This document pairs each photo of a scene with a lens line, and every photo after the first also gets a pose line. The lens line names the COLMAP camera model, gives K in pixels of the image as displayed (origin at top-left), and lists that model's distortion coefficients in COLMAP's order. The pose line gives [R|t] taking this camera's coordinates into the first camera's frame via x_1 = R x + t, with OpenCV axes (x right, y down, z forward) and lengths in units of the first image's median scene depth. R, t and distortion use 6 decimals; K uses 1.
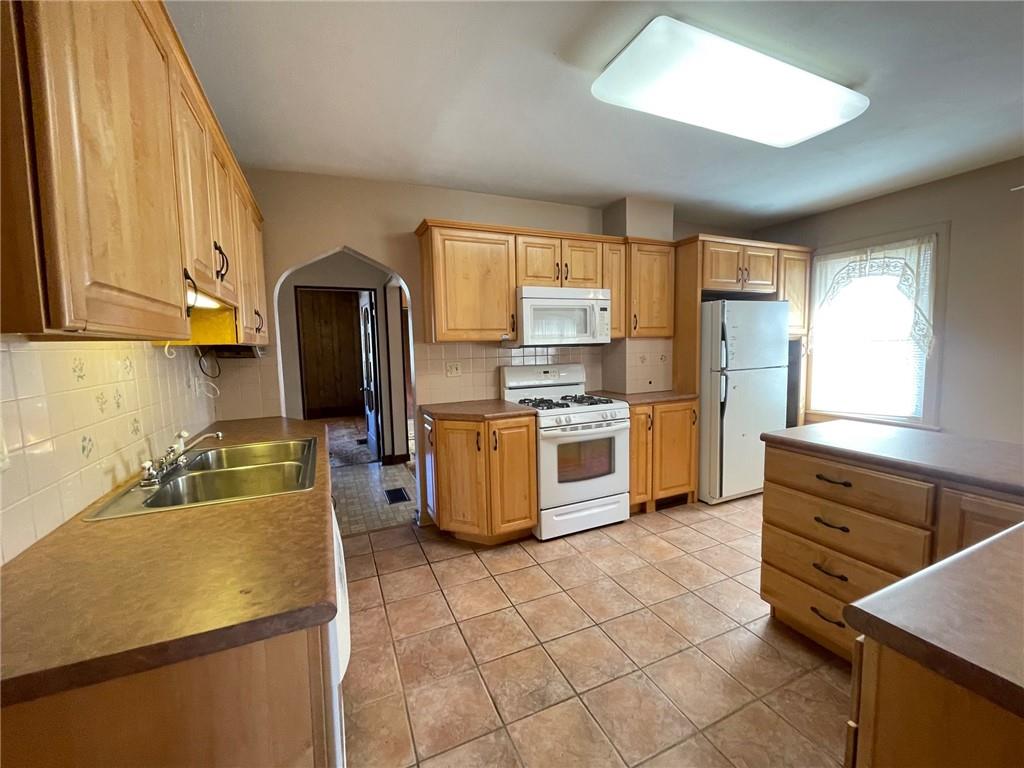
lens RADIAL K [[413.9, 0, 512.5], [0, 413.9, 380.4], [0, 0, 1]] dist [-0.007644, 0.001122]
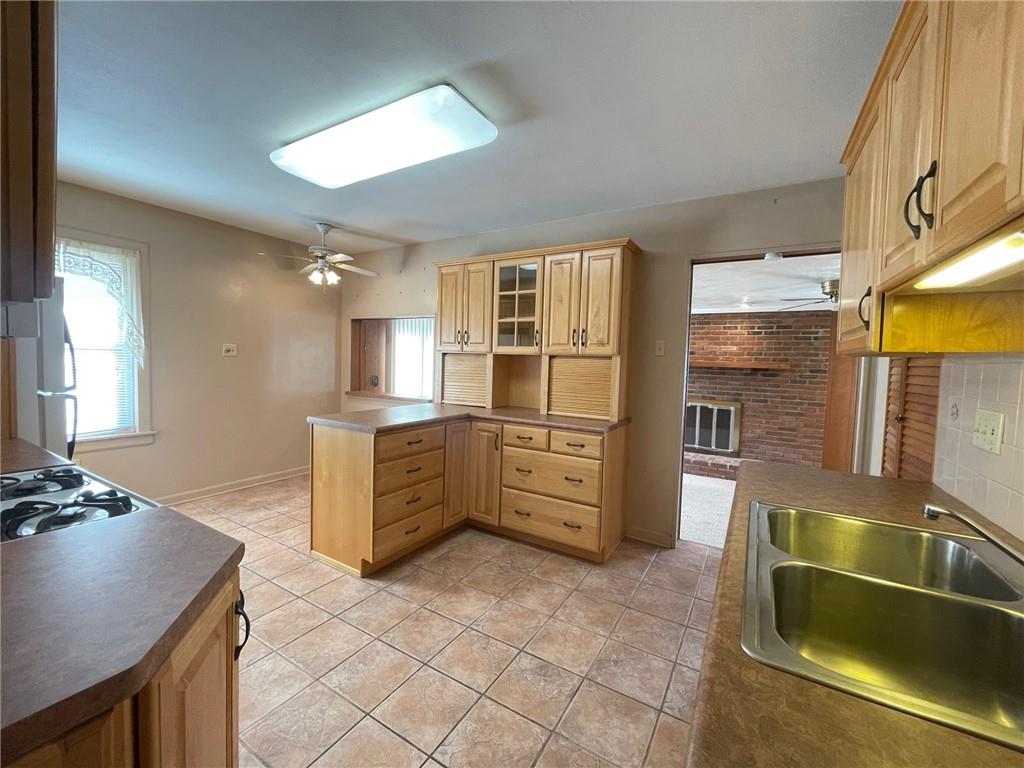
lens RADIAL K [[413.9, 0, 512.3], [0, 413.9, 375.5], [0, 0, 1]] dist [-0.007644, 0.001122]
pose [[-0.572973, -0.025424, 0.819180, -0.403773], [0.052845, 0.996293, 0.067883, -0.056818], [-0.817869, 0.082185, -0.569506, 0.842329]]
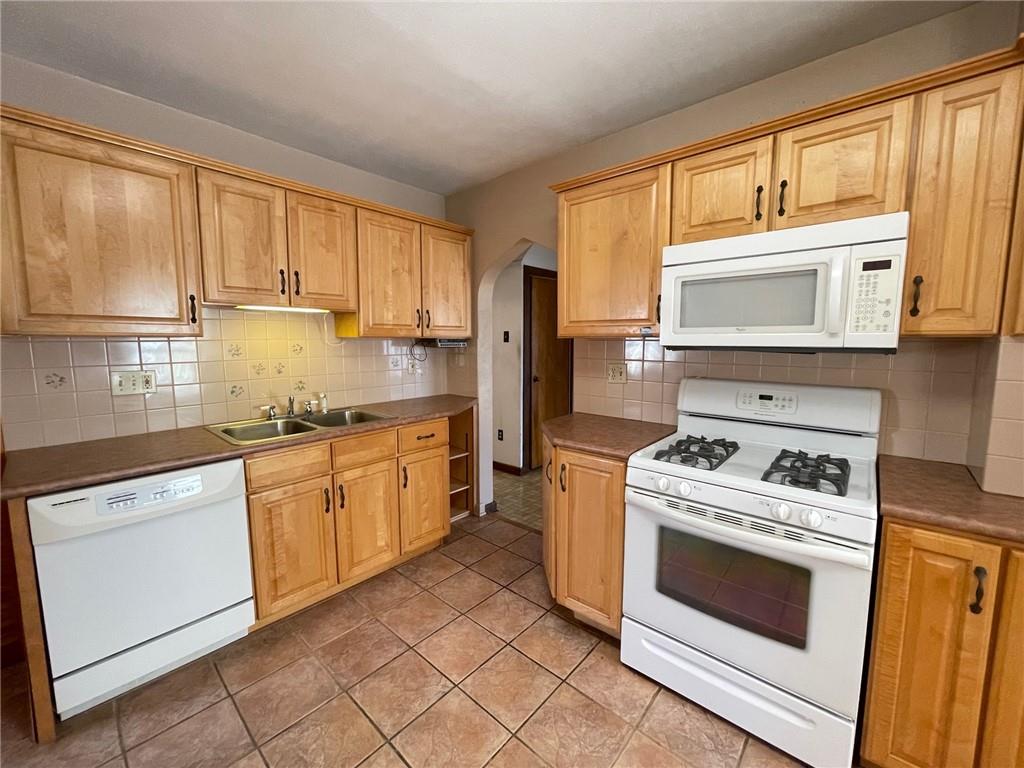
lens RADIAL K [[413.9, 0, 512.1], [0, 413.9, 381.7], [0, 0, 1]] dist [-0.007644, 0.001122]
pose [[0.410580, 0.118337, -0.904113, 0.465482], [-0.088201, 0.992047, 0.089792, -0.064162], [0.907549, 0.042877, 0.417752, 0.521873]]
